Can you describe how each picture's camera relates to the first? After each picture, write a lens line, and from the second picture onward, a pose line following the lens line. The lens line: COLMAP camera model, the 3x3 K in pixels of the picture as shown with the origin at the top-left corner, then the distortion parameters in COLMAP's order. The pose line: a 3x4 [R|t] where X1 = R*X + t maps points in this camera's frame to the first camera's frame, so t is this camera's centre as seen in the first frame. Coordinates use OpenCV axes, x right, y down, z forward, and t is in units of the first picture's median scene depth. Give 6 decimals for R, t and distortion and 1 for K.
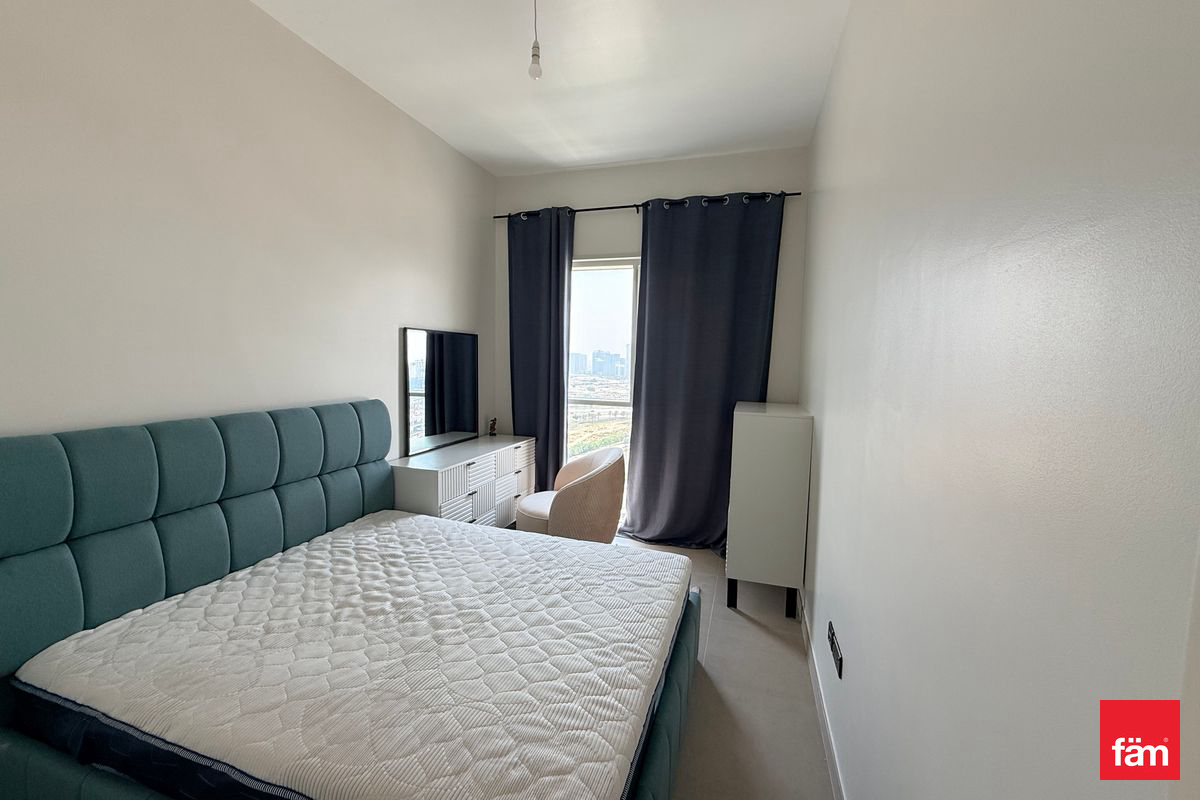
lens RADIAL K [[477.7, 0, 600.0], [0, 477.7, 400.0], [0, 0, 1]] dist [-0.001438, -0.000106]
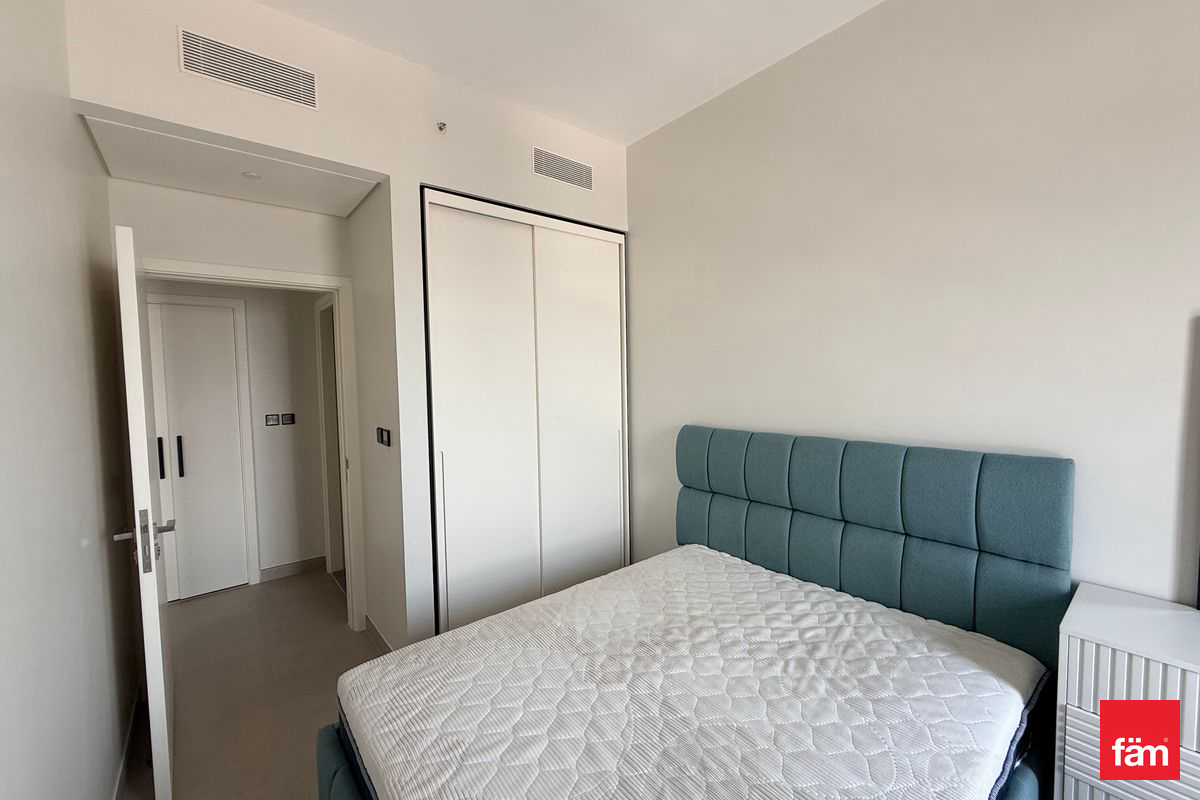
lens RADIAL K [[477.7, 0, 600.0], [0, 477.7, 400.0], [0, 0, 1]] dist [-0.001438, -0.000106]
pose [[-0.535263, 0.038303, -0.843817, 0.402904], [-0.068882, 0.993665, 0.088800, -0.117691], [0.841872, 0.105655, -0.529233, 1.179964]]
